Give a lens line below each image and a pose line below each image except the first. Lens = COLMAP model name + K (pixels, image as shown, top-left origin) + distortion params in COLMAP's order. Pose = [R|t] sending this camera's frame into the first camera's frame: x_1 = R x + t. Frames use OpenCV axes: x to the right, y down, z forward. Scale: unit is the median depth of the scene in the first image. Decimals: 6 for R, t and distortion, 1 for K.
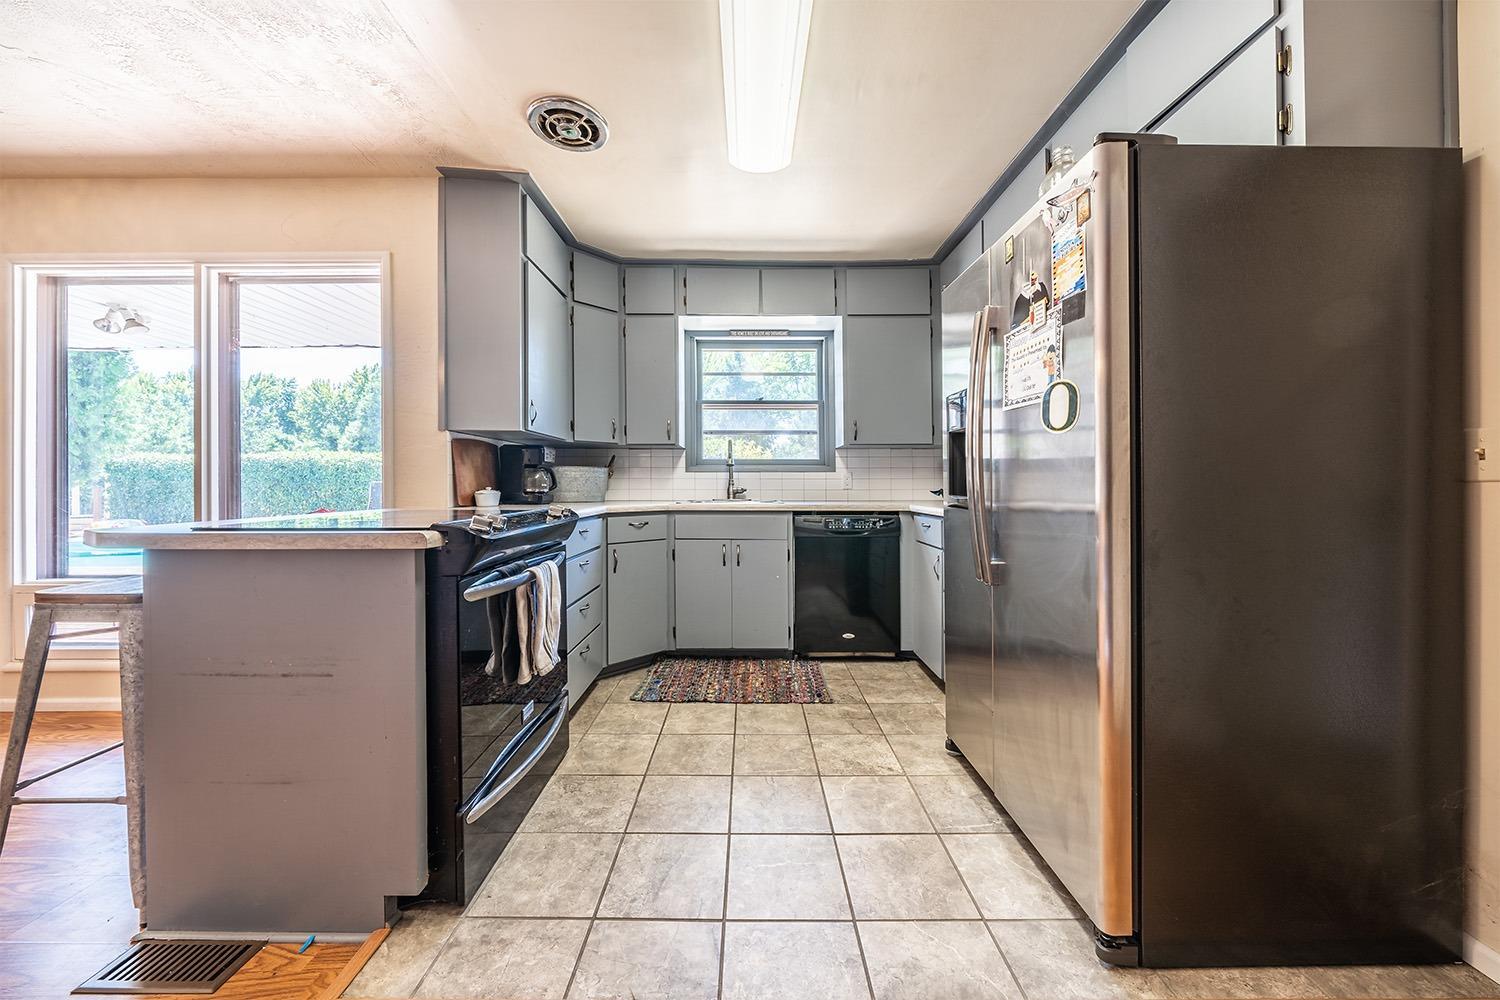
lens RADIAL K [[522.3, 0, 754.5], [0, 522.3, 482.2], [0, 0, 1]] dist [-0.001435, -0.000071]
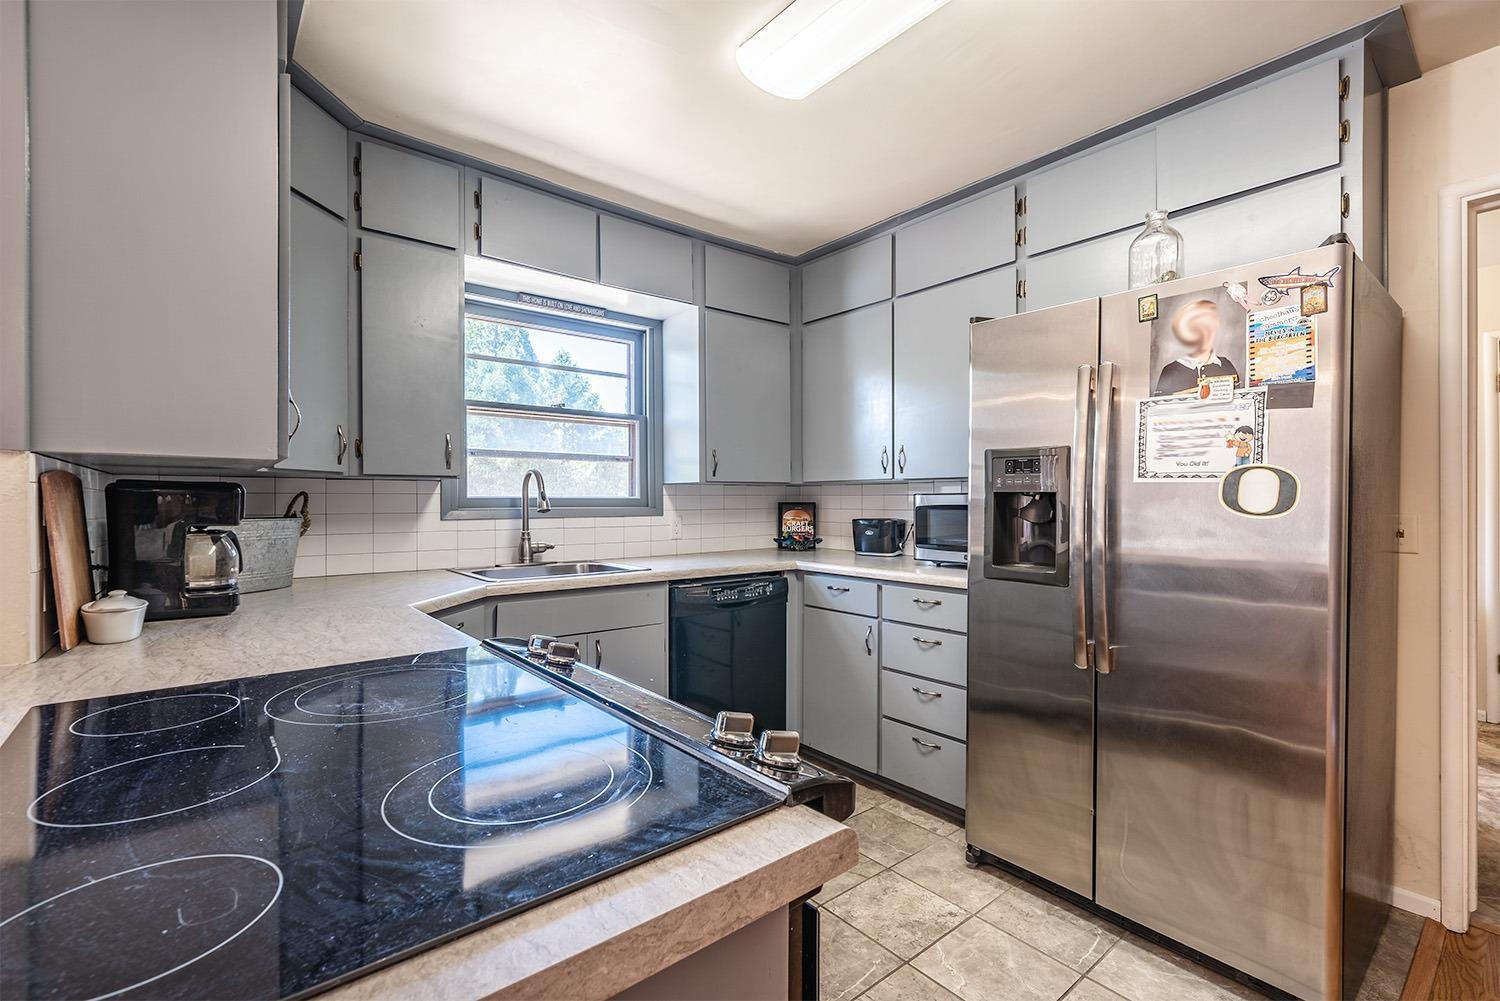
lens RADIAL K [[656.0, 0, 729.1], [0, 656.0, 499.2], [0, 0, 1]] dist [0.001321, 0.000462]
pose [[0.786383, 0.000194, 0.617740, -0.405132], [-0.002392, 0.999993, 0.002732, -0.055385], [-0.617735, -0.003626, 0.786378, 0.273984]]
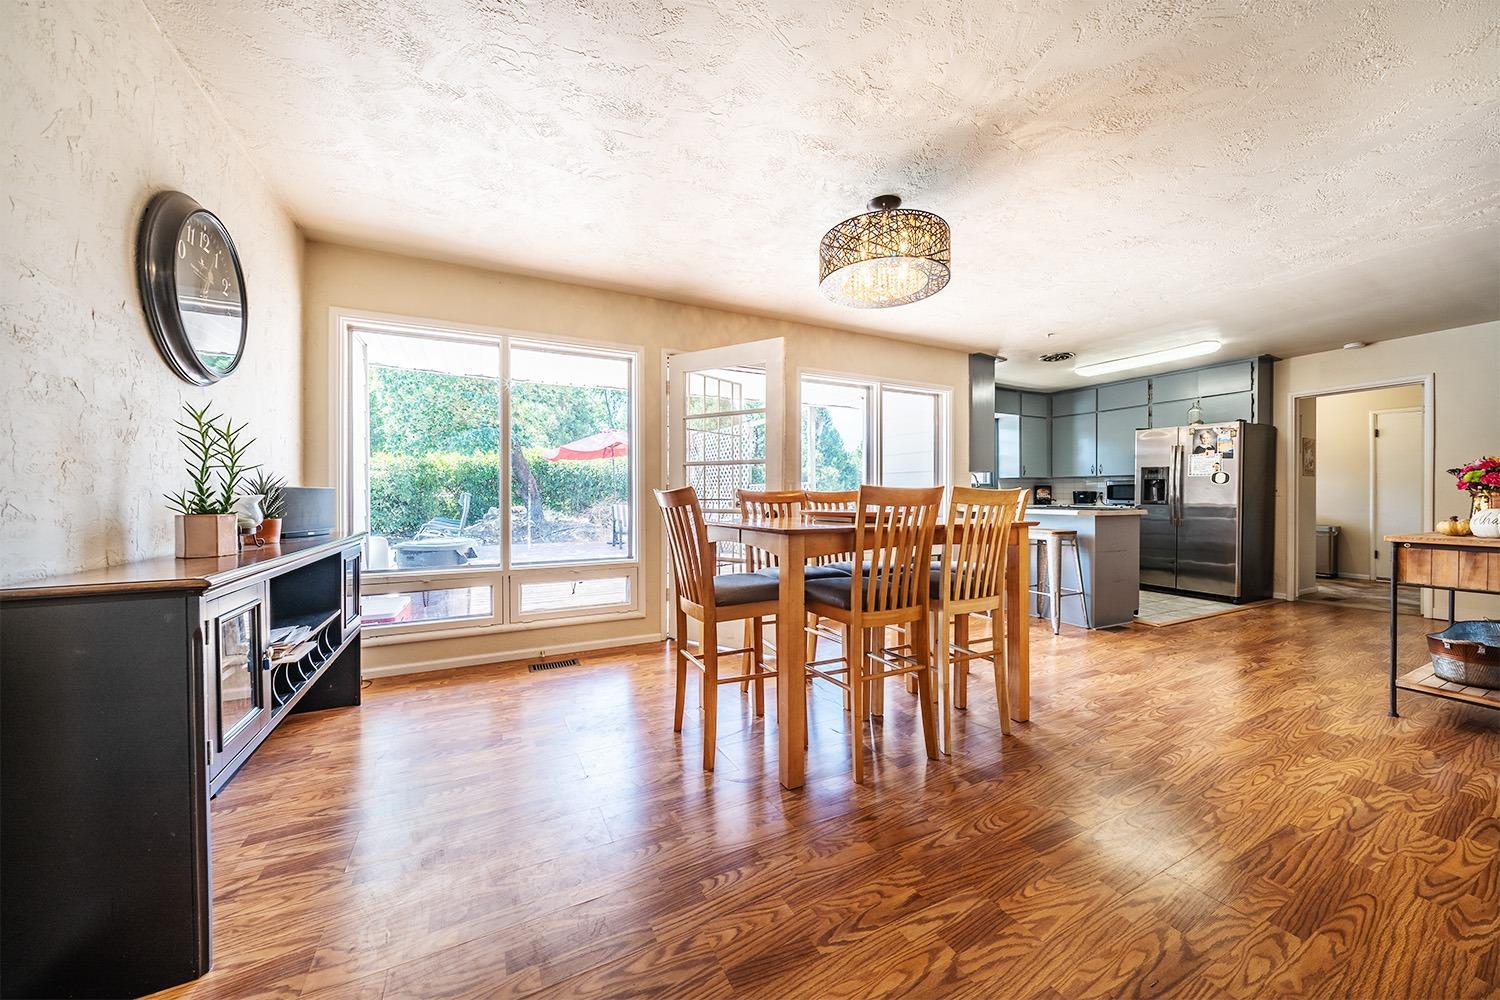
lens RADIAL K [[515.1, 0, 731.6], [0, 515.1, 500.3], [0, 0, 1]] dist [-0.013549, 0.000018]
pose [[0.899545, -0.007284, 0.436767, -1.963789], [0.000924, 0.999890, 0.014773, -0.013605], [-0.436827, -0.012885, 0.899453, -0.390990]]
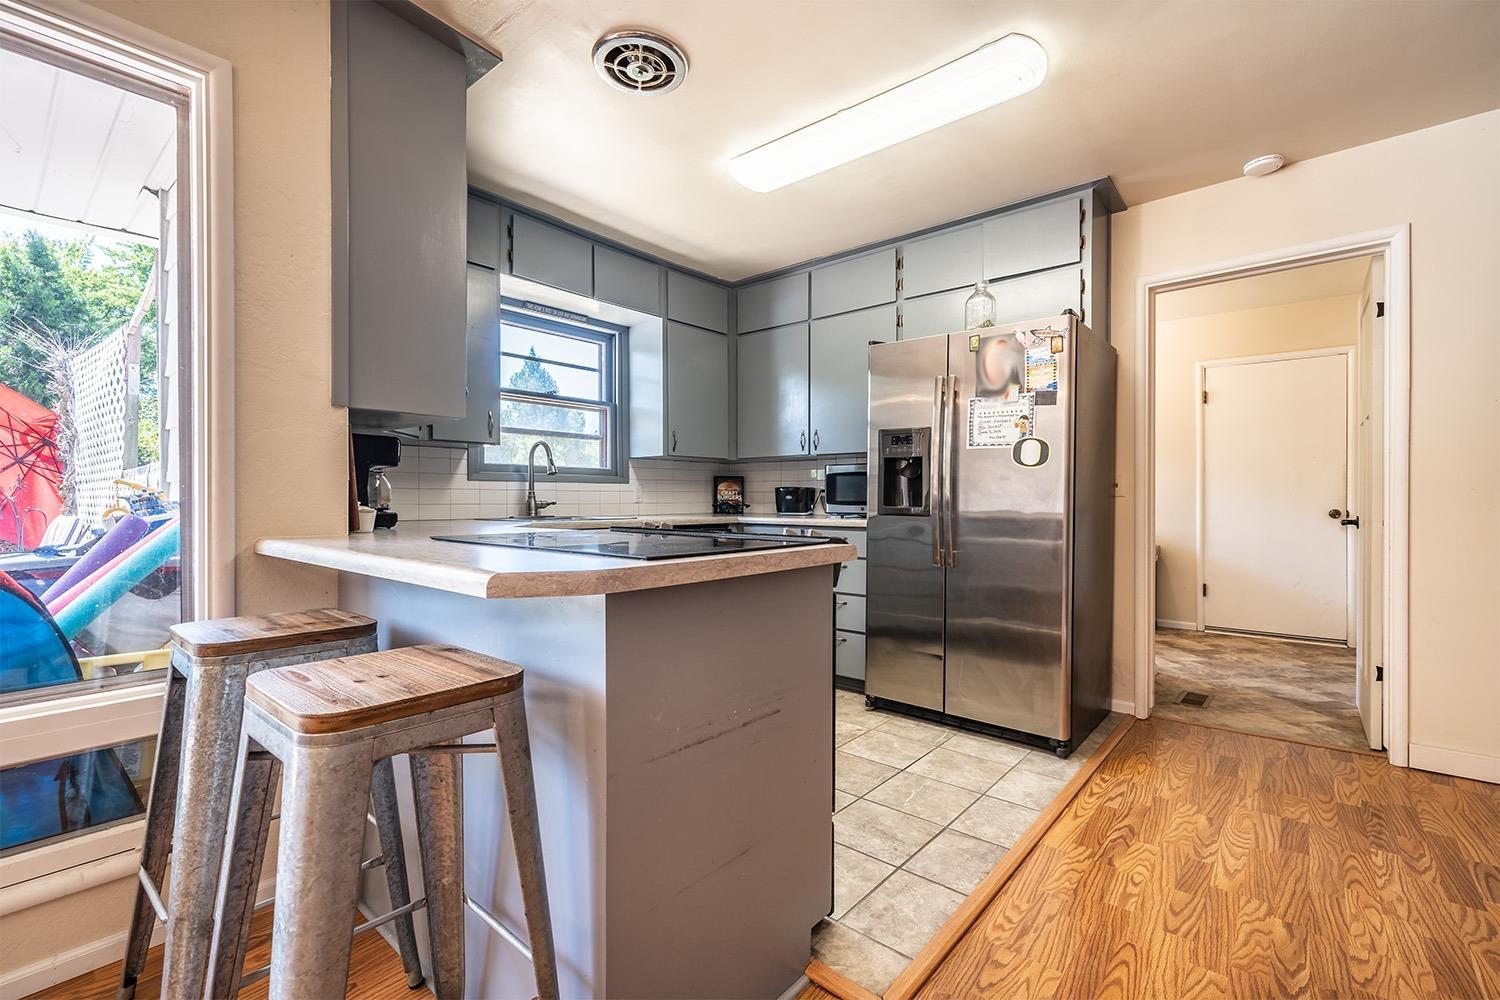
lens RADIAL K [[662.8, 0, 731.7], [0, 662.8, 498.8], [0, 0, 1]] dist [0.003527, 0.000292]
pose [[0.658637, -0.000757, 0.752461, -0.716619], [-0.004497, 0.999978, 0.004942, 0.000213], [-0.752448, -0.006638, 0.658619, 0.130428]]
